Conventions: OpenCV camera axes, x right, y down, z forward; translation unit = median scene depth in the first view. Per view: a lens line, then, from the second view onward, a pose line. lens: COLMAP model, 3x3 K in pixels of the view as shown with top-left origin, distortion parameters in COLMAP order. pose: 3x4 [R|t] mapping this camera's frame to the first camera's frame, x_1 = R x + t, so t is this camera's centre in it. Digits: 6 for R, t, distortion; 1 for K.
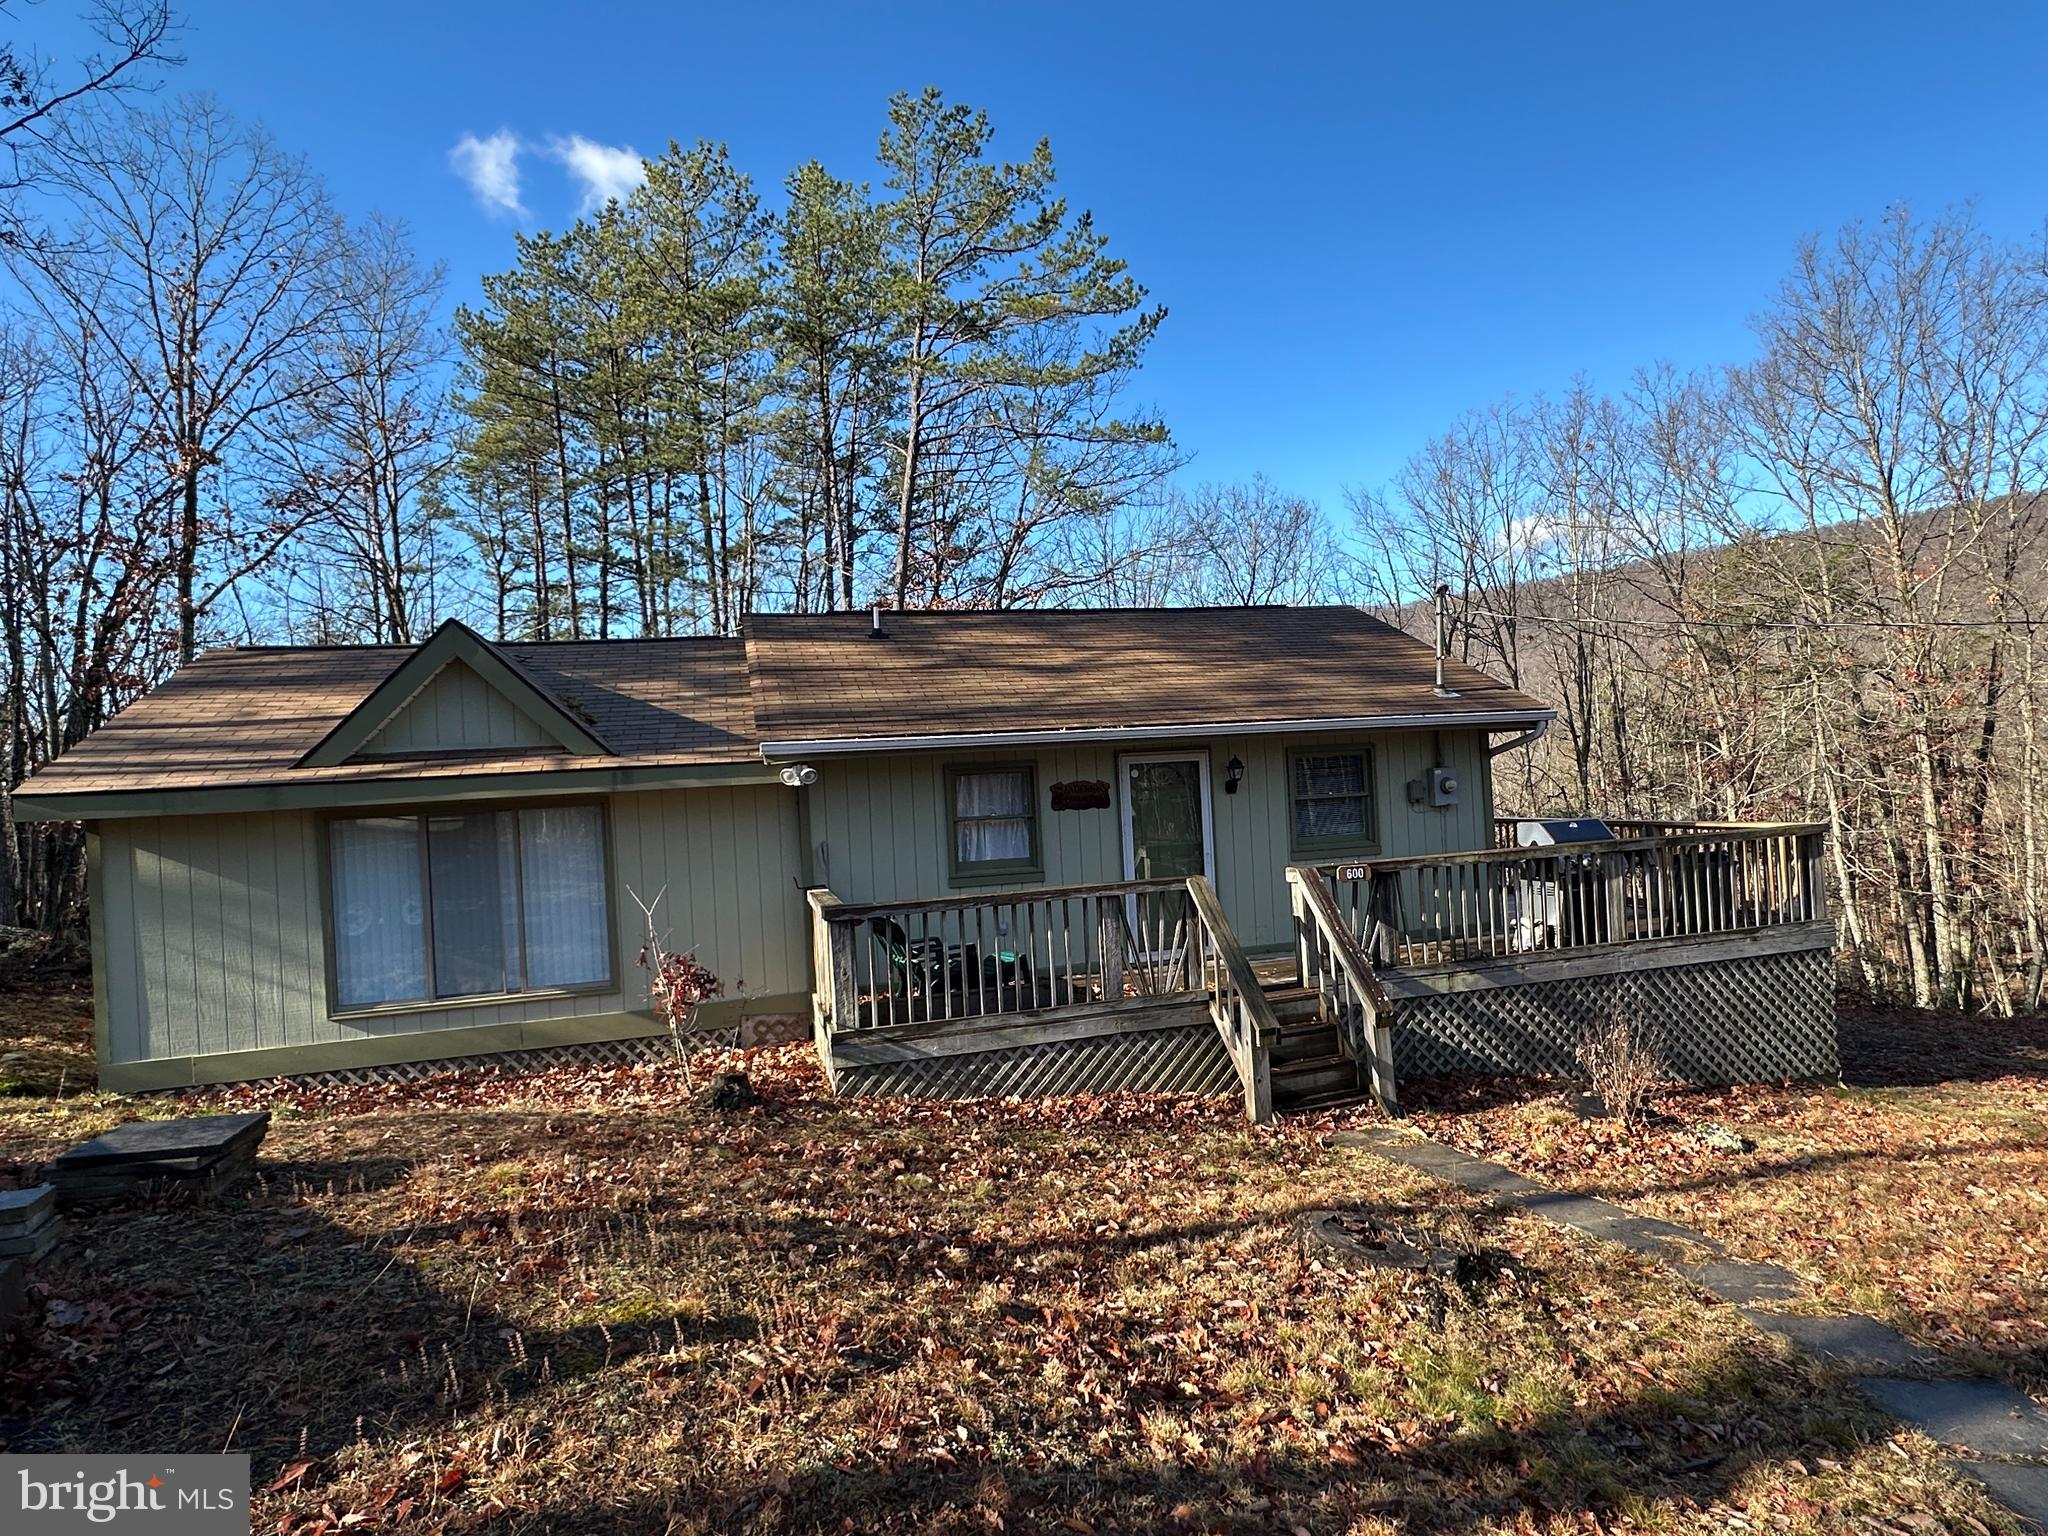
lens RADIAL K [[1143.3, 0, 1024.9], [0, 1143.3, 763.2], [0, 0, 1]] dist [-0.004611, 0.003669]
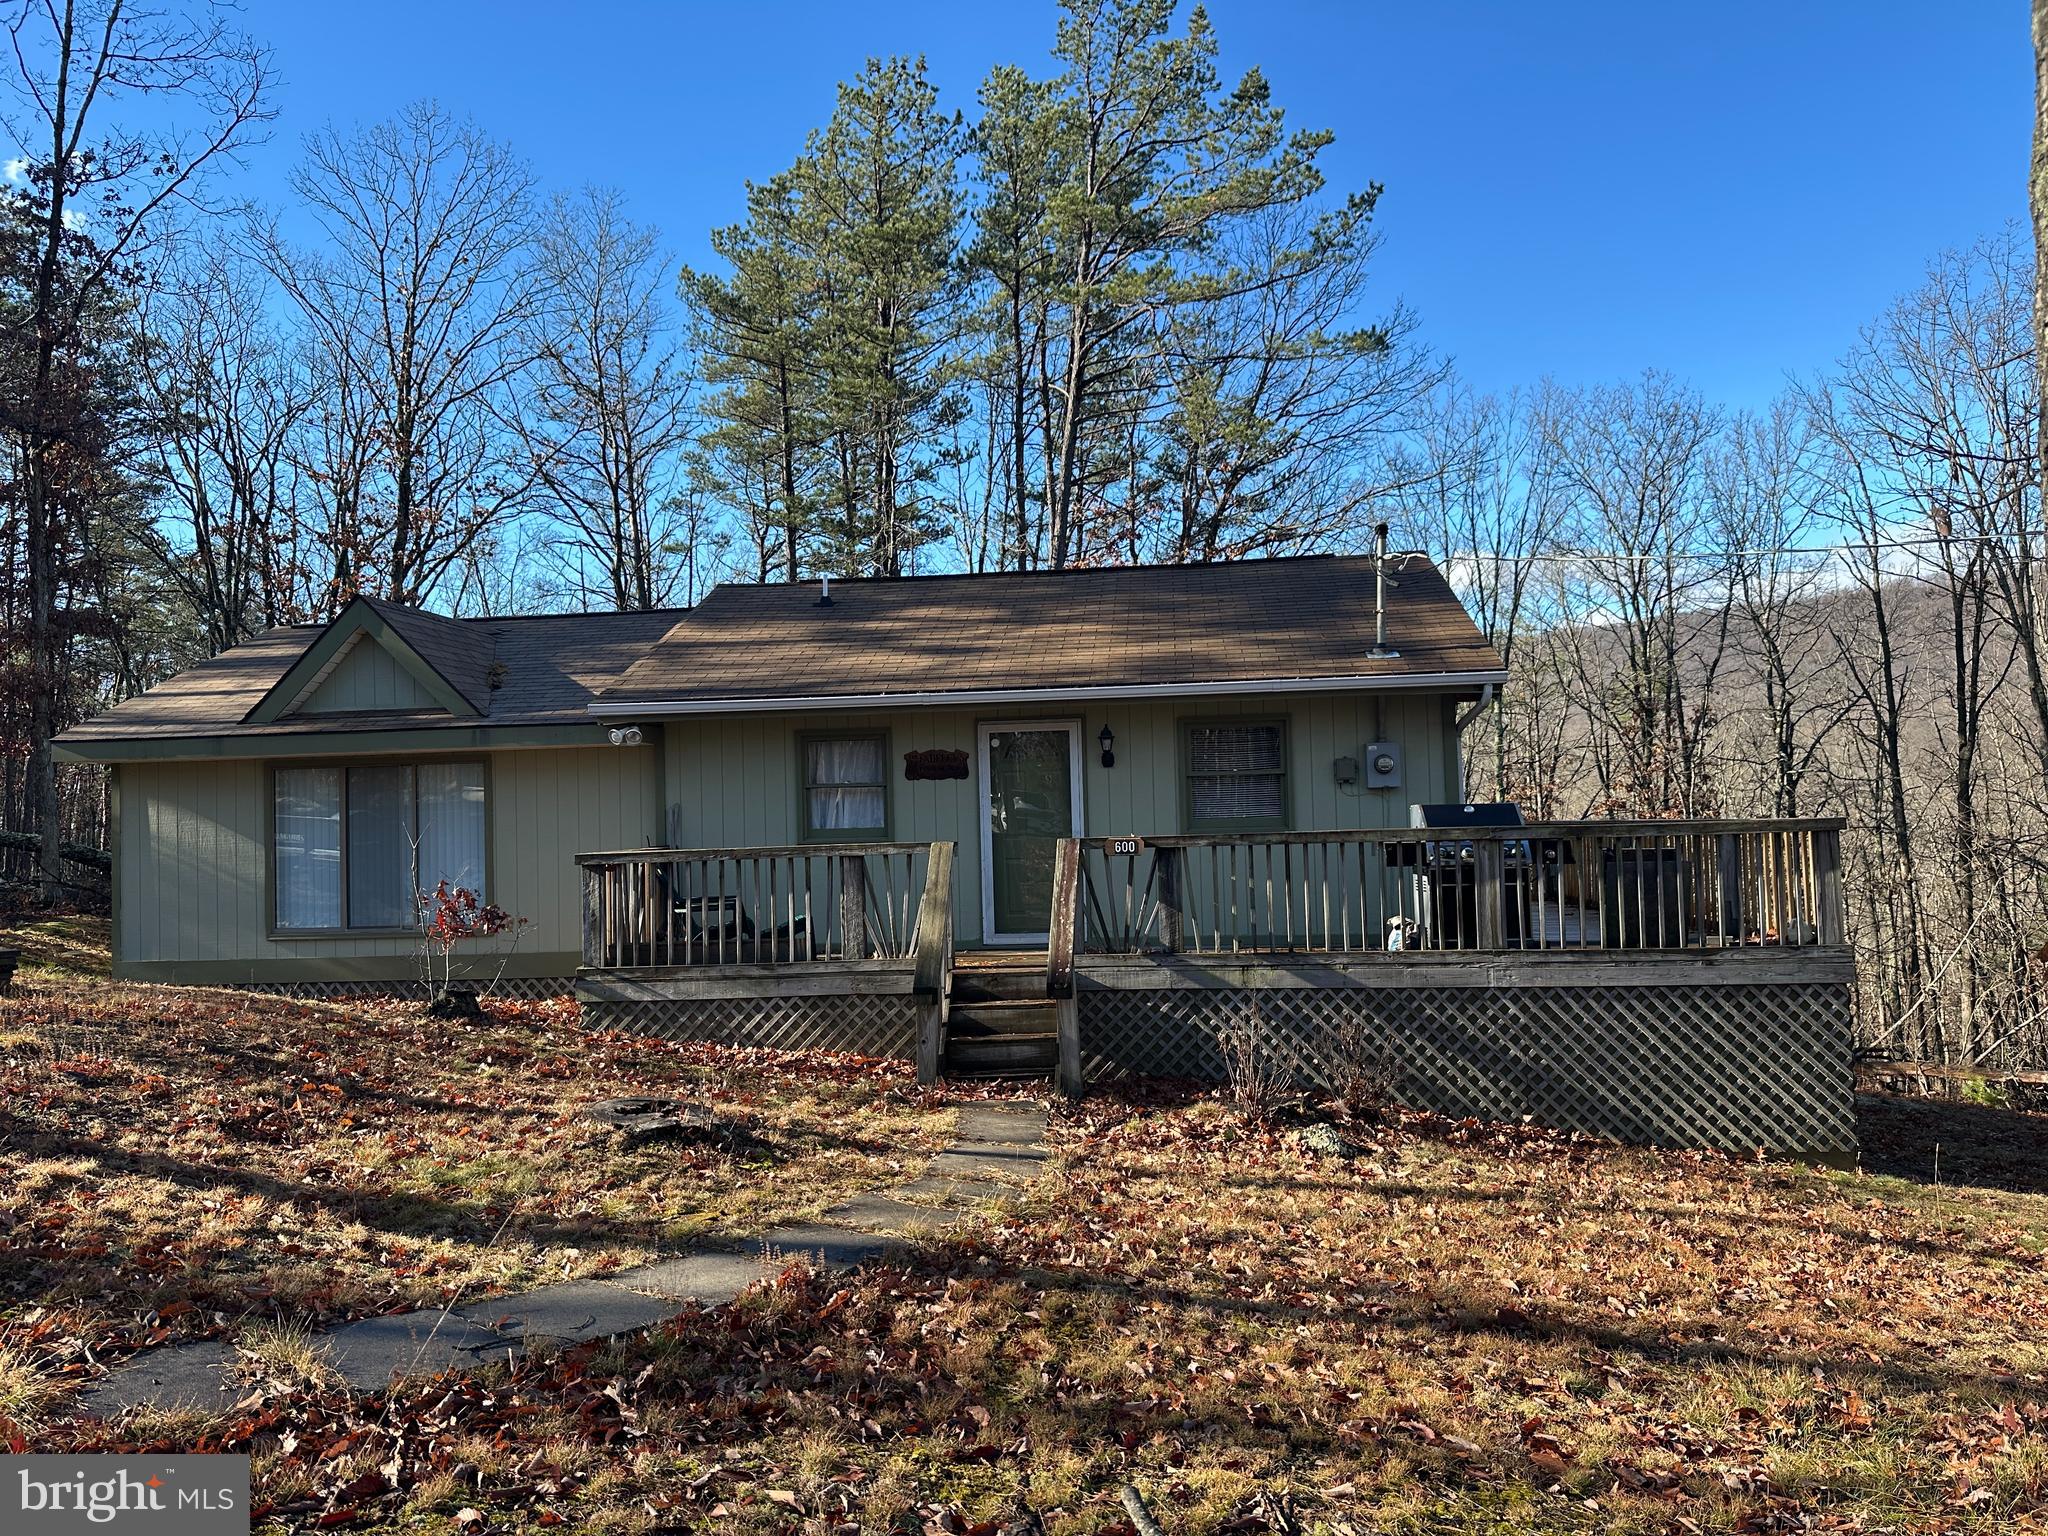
lens RADIAL K [[1549.8, 0, 1032.6], [0, 1549.8, 756.4], [0, 0, 1]] dist [0.029534, -0.013482]
pose [[0.922804, 0.013127, -0.385047, 0.621175], [-0.020762, 0.999662, -0.015678, 0.040291], [0.384711, 0.022462, 0.922764, -0.154759]]
